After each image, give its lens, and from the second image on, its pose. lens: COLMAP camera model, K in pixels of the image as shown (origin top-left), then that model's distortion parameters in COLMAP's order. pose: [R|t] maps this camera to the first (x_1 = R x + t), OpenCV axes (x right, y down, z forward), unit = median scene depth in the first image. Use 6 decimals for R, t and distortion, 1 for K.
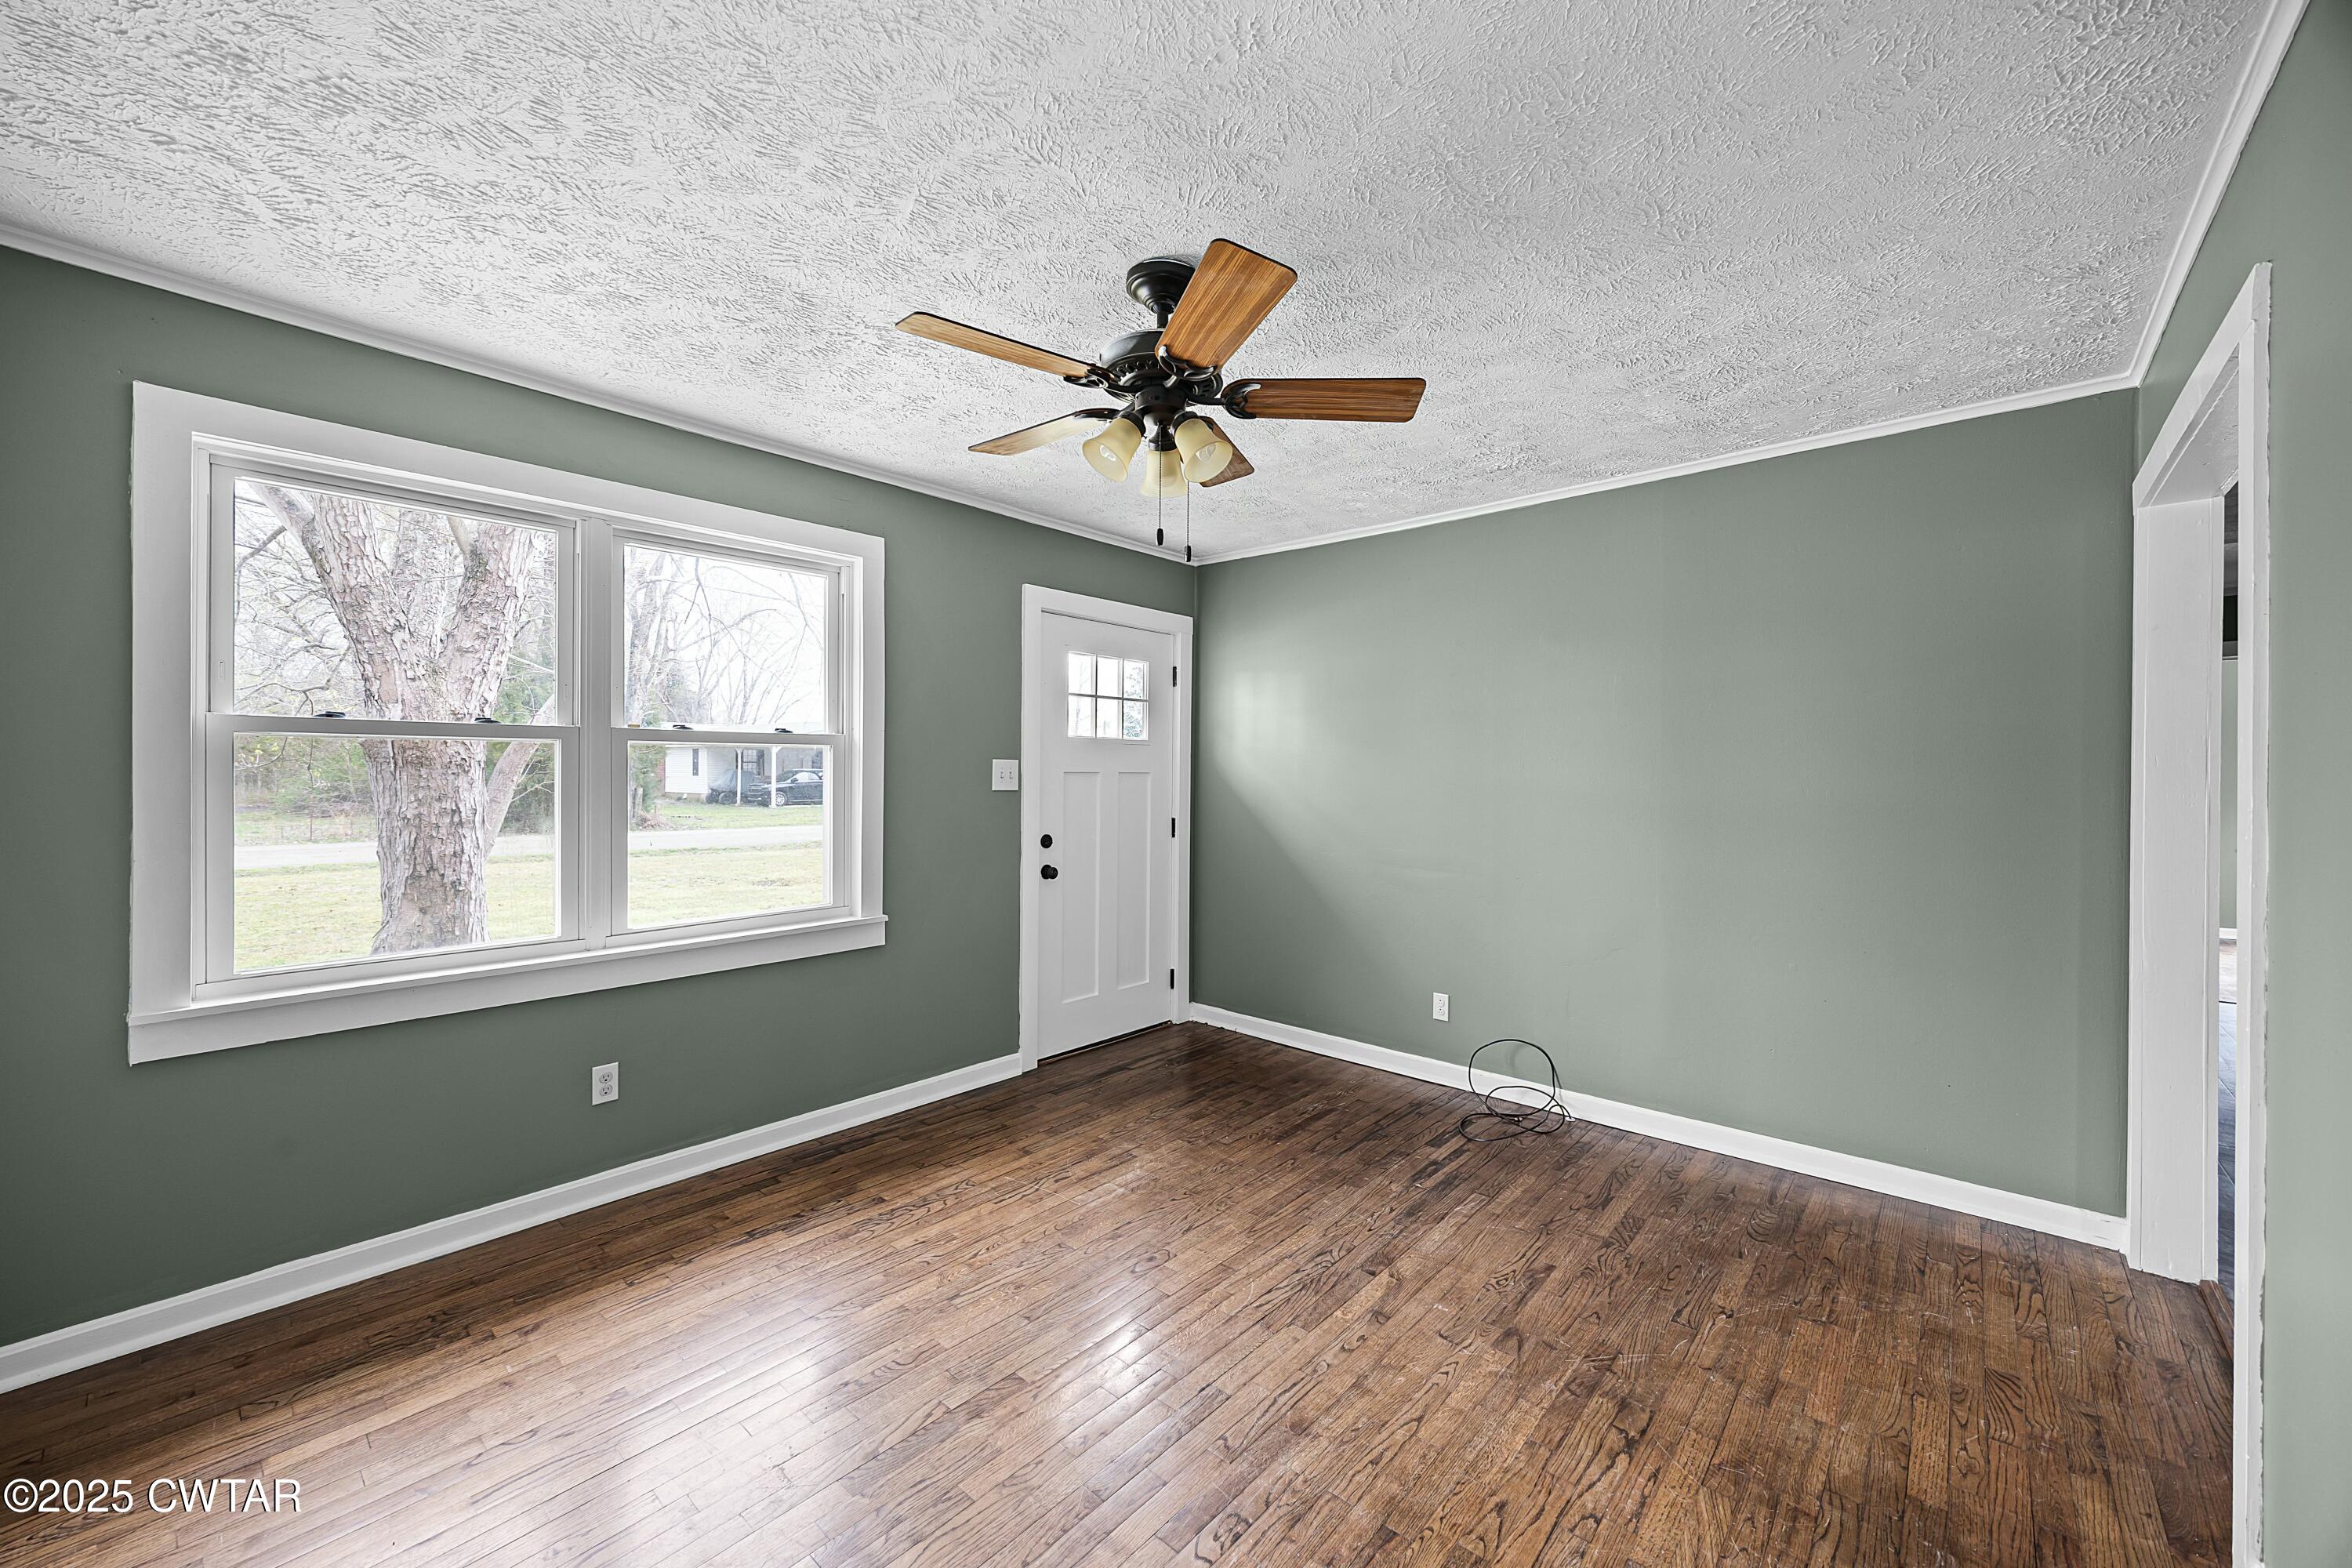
lens RADIAL K [[904.2, 0, 1184.6], [0, 904.2, 774.8], [0, 0, 1]] dist [-0.003900, 0.000966]
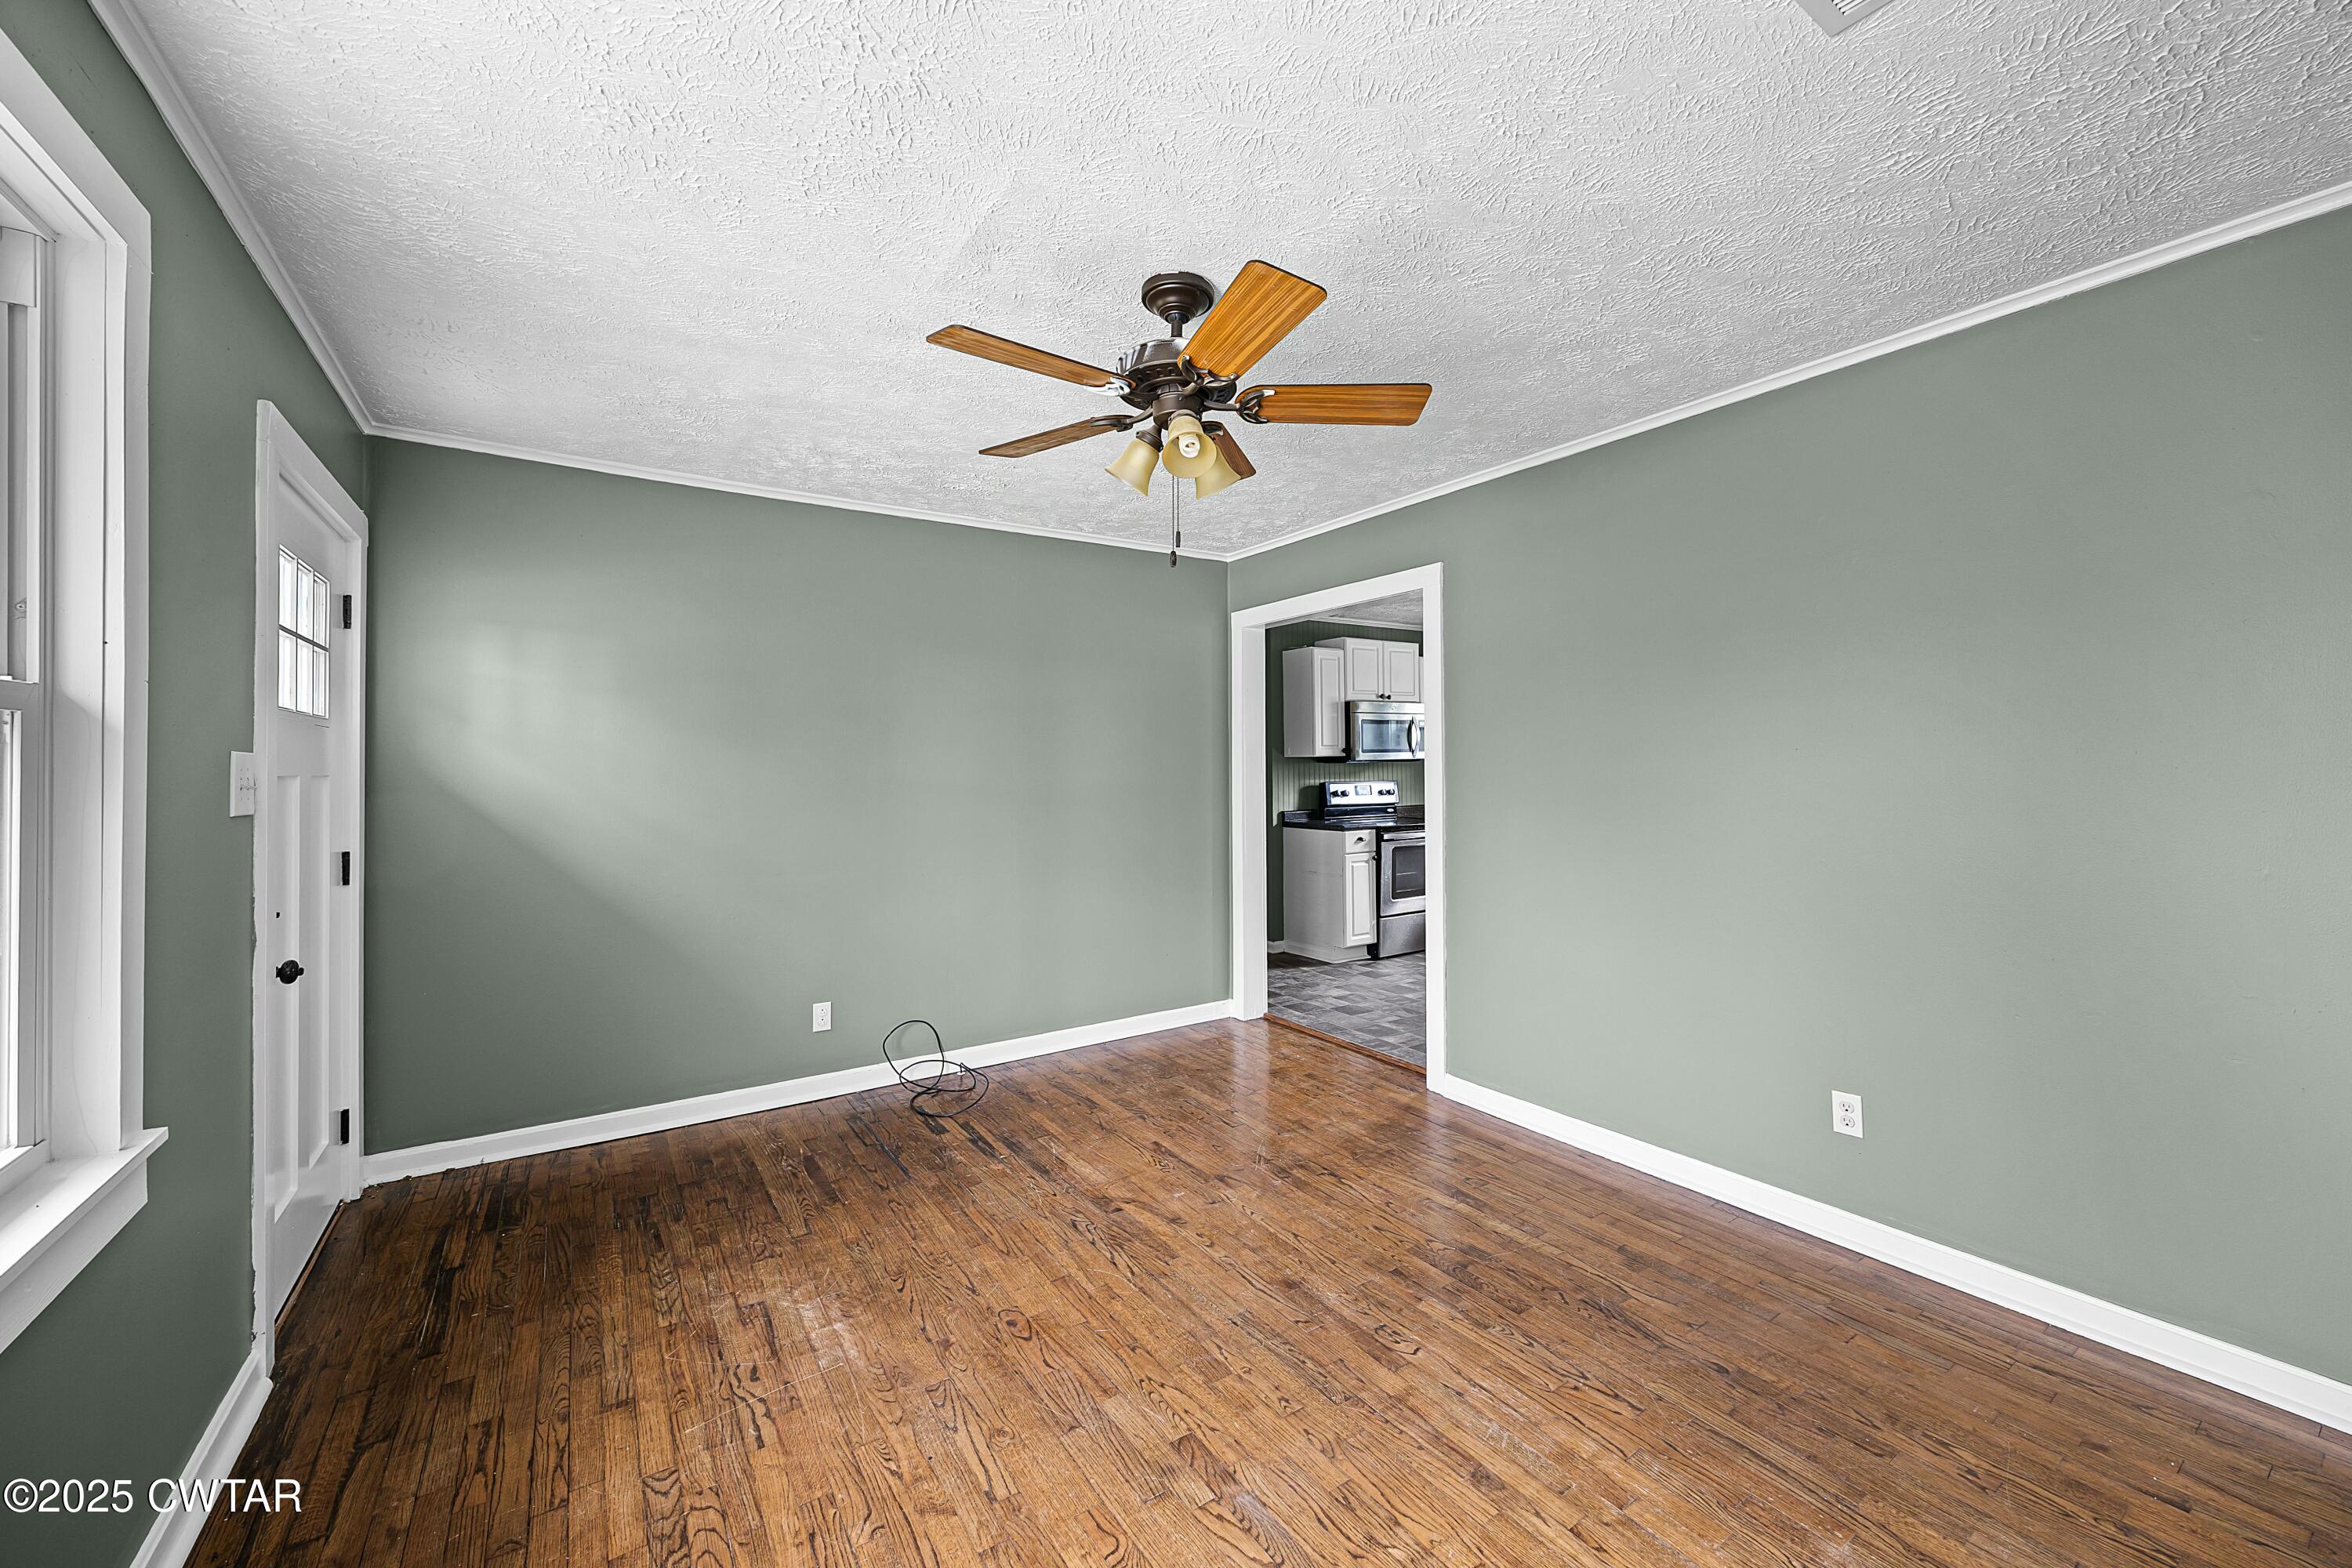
lens RADIAL K [[904.2, 0, 1192.0], [0, 904.2, 760.3], [0, 0, 1]] dist [-0.003900, 0.000966]
pose [[0.252113, -0.001880, 0.967696, -0.680882], [0.013281, 0.999911, -0.001517, -0.008511], [-0.967607, 0.013234, 0.252116, 0.483853]]
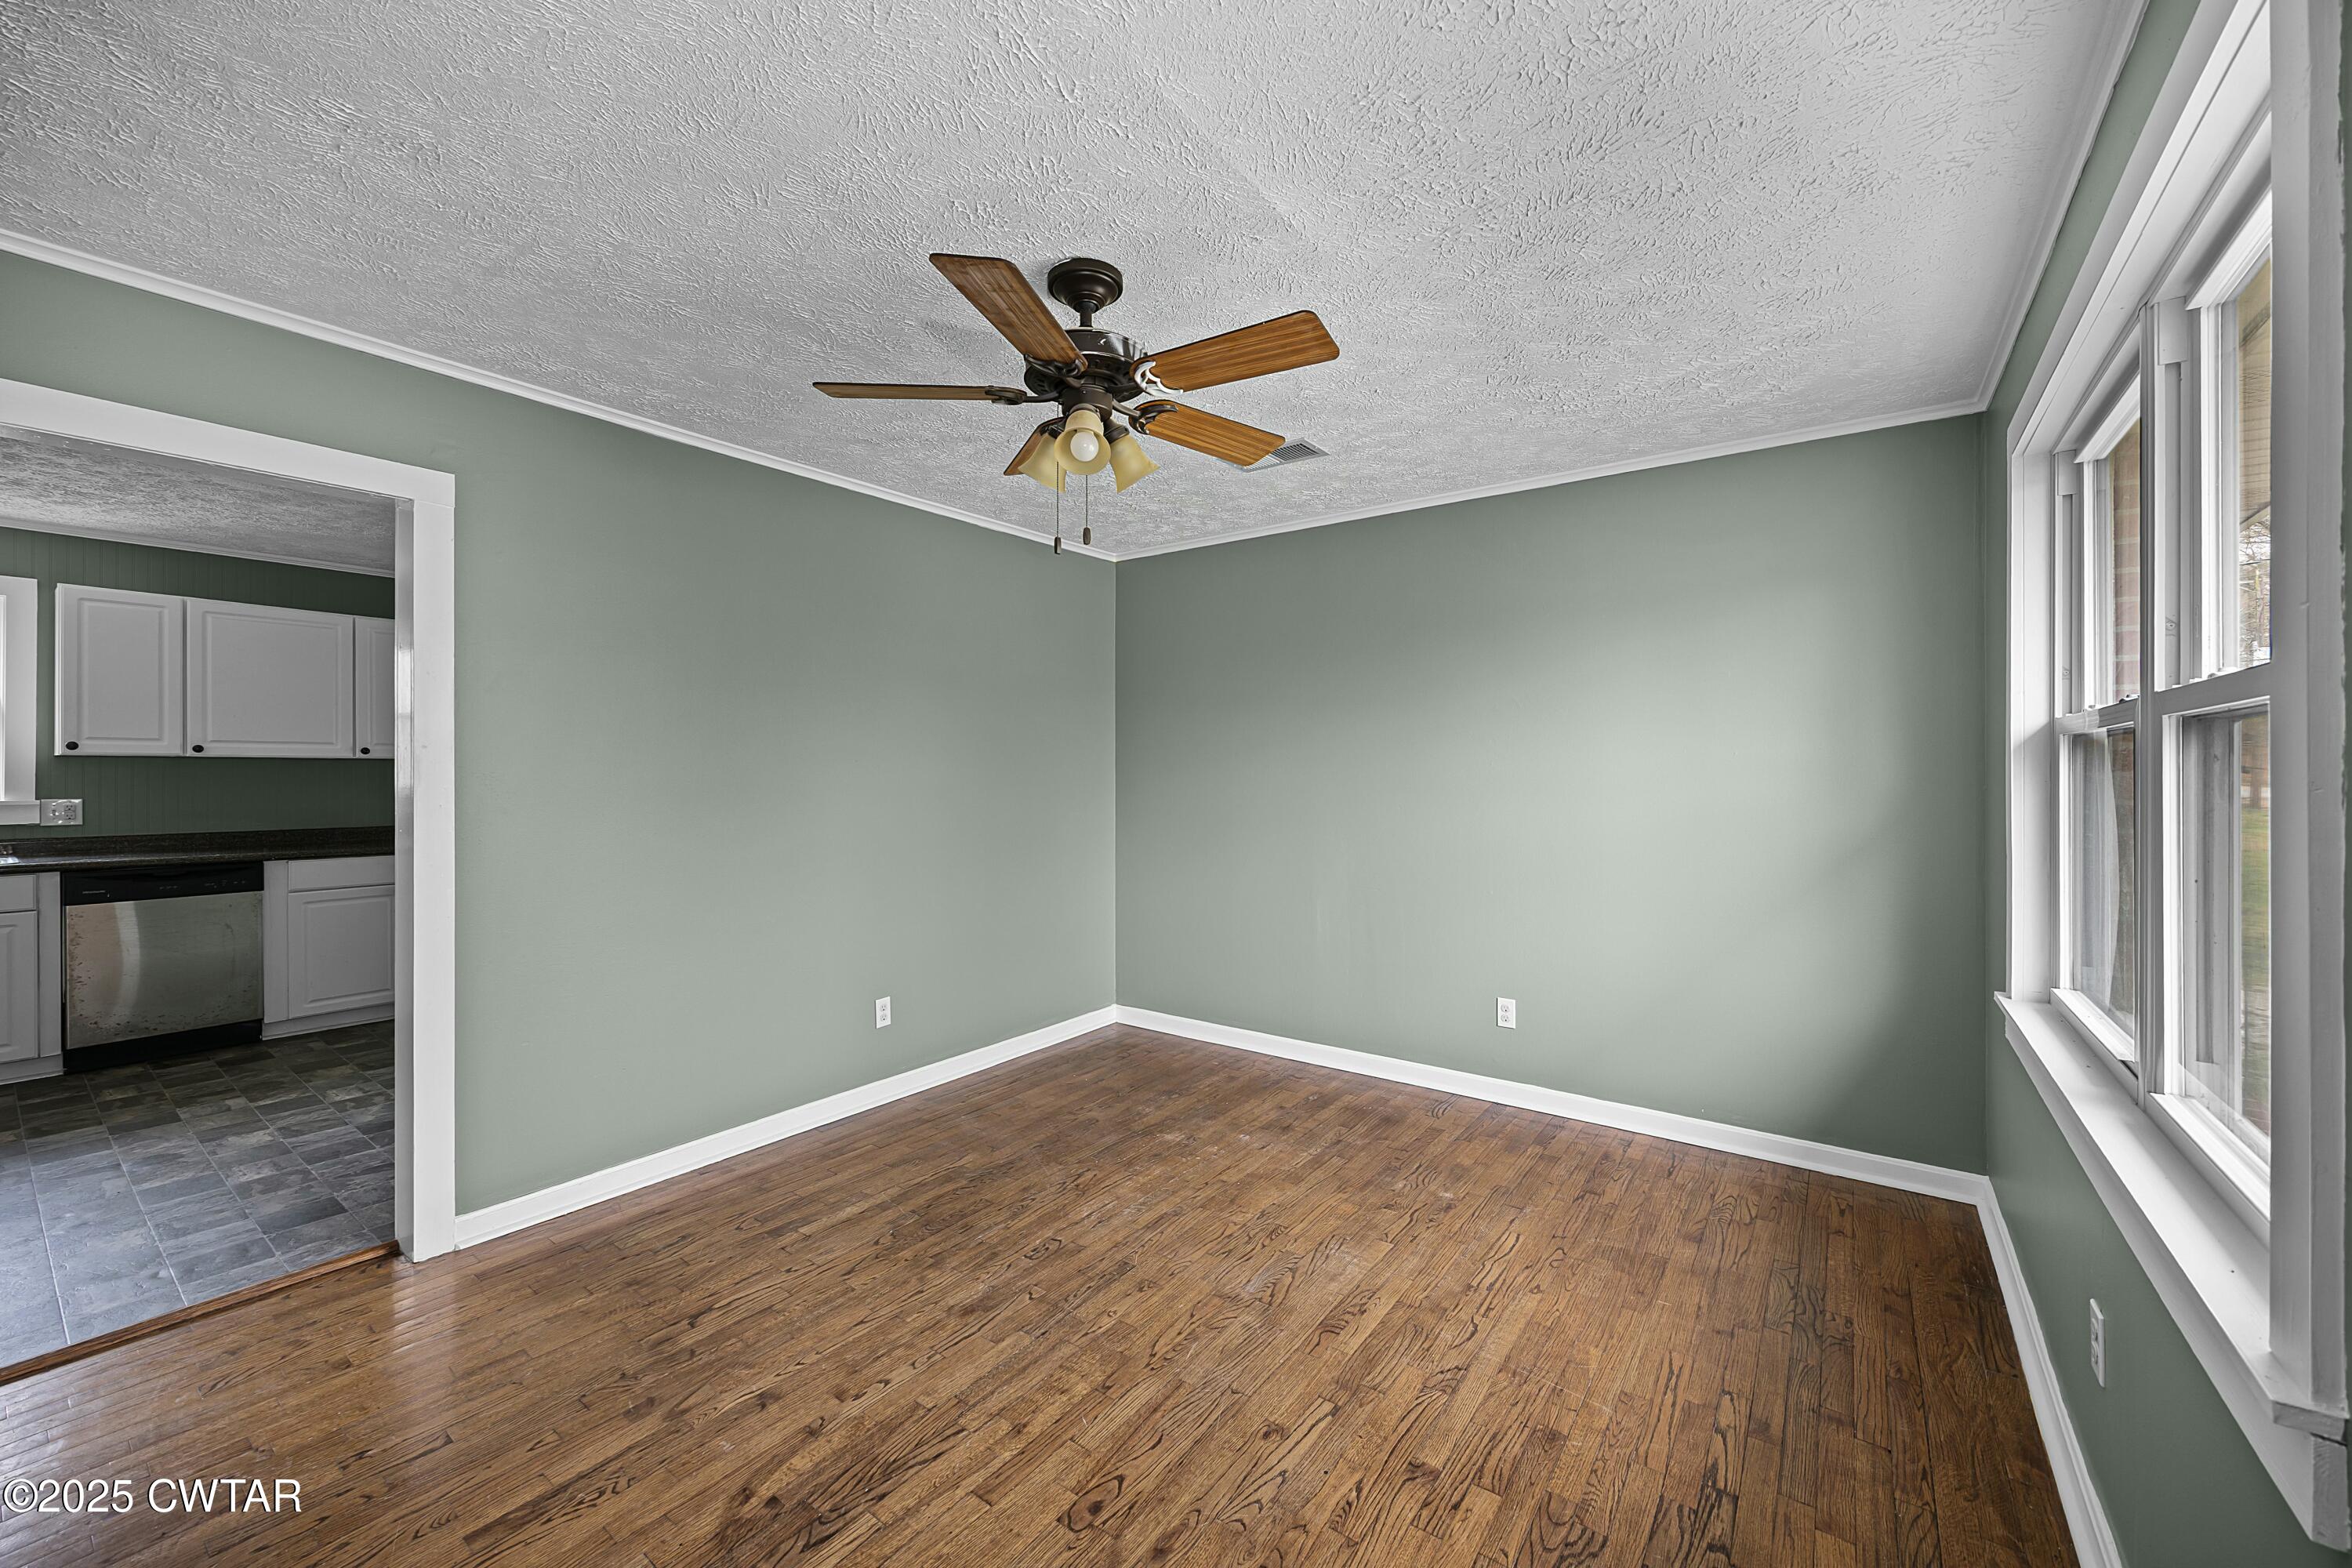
lens RADIAL K [[904.2, 0, 1188.8], [0, 904.2, 777.0], [0, 0, 1]] dist [-0.003900, 0.000966]
pose [[-0.995698, -0.005387, -0.092496, -0.032194], [-0.006204, 0.999944, 0.008548, -0.004543], [0.092445, 0.009085, -0.995676, 1.338443]]
